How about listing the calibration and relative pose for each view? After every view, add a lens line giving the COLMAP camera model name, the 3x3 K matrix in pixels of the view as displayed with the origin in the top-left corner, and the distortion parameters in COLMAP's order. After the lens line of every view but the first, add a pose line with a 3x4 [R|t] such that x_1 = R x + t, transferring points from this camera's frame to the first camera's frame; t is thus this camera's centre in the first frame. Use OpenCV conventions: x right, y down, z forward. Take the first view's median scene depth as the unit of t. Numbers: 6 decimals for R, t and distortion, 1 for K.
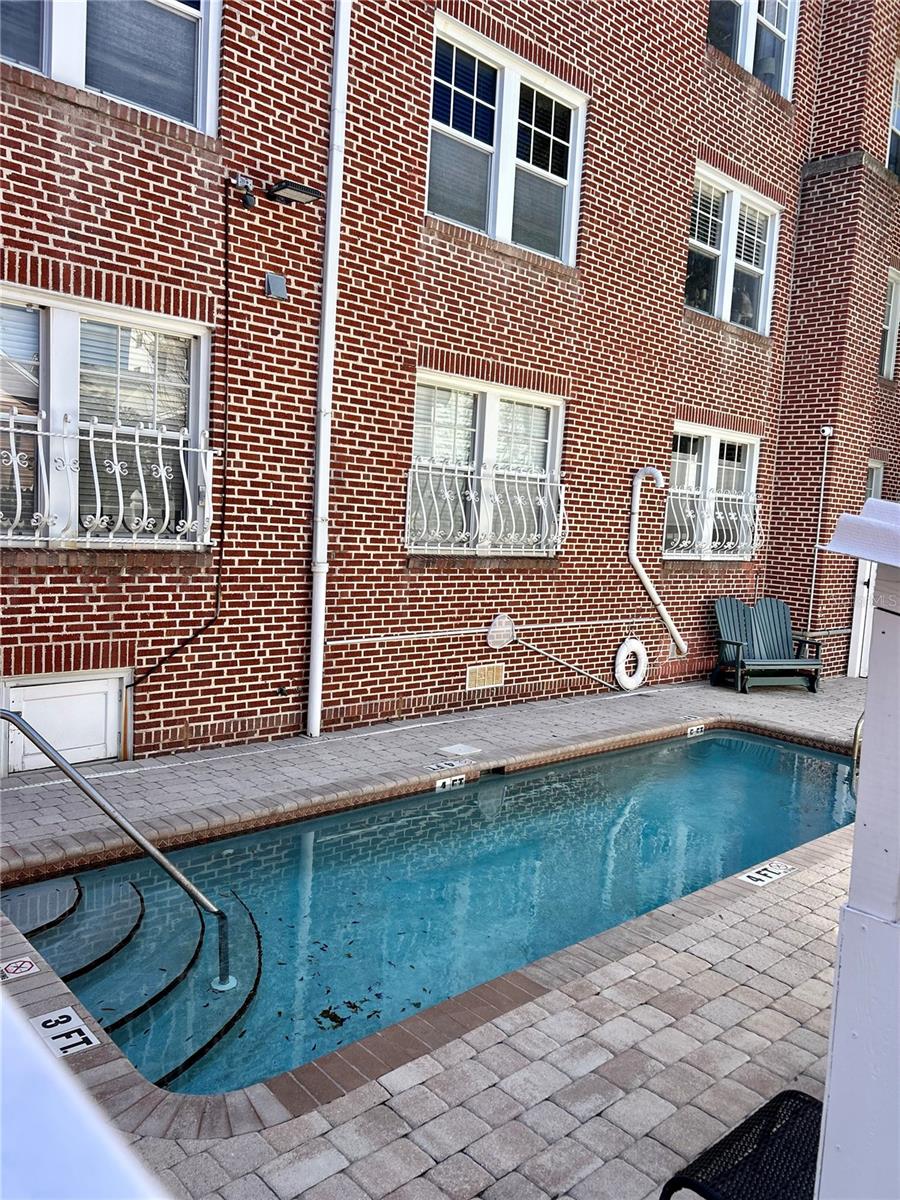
lens RADIAL K [[912.4, 0, 456.4], [0, 912.4, 602.1], [0, 0, 1]] dist [0.006374, -0.000242]
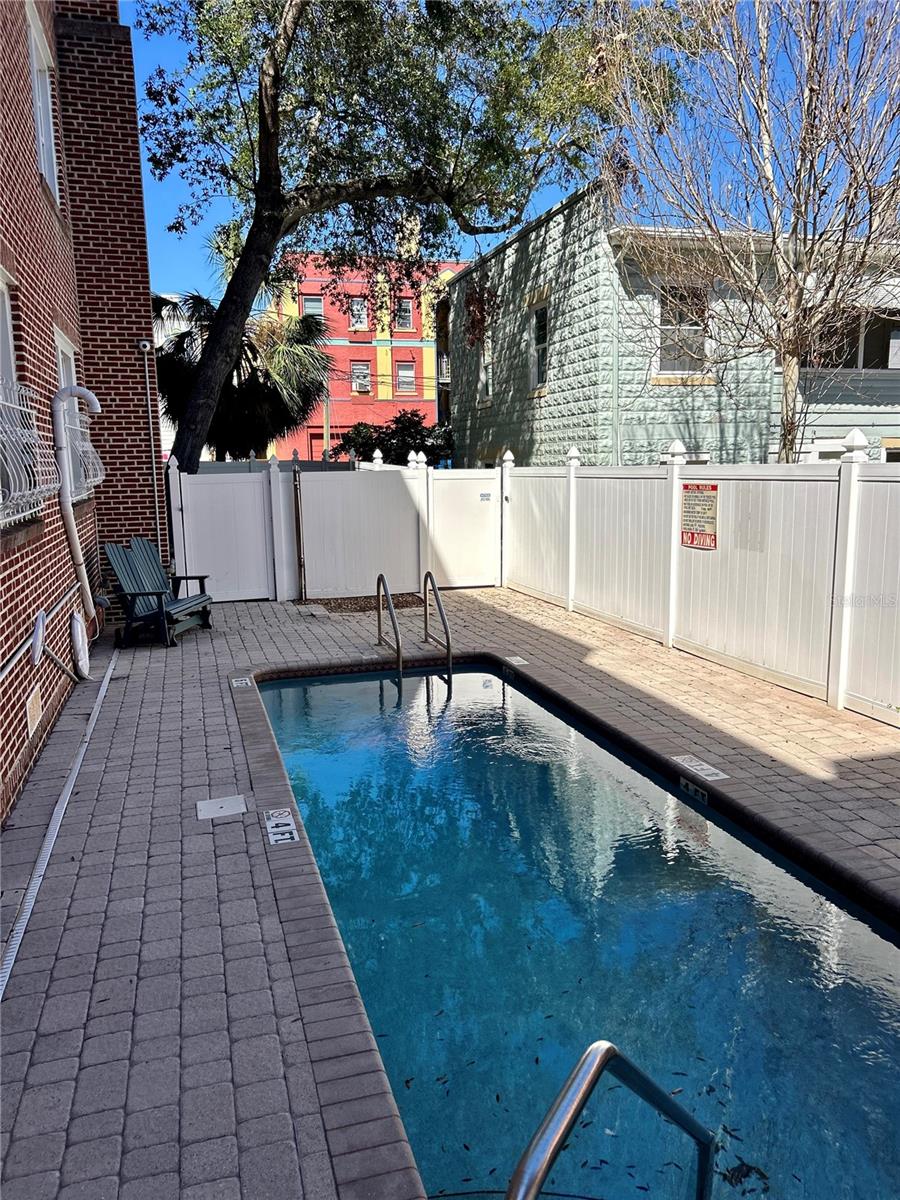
lens RADIAL K [[912.4, 0, 456.4], [0, 912.4, 602.1], [0, 0, 1]] dist [0.006374, -0.000242]
pose [[0.444134, -0.208293, 0.871412, -0.454405], [0.130216, 0.977281, 0.167232, -0.076650], [-0.886447, 0.039199, 0.461166, 0.483576]]
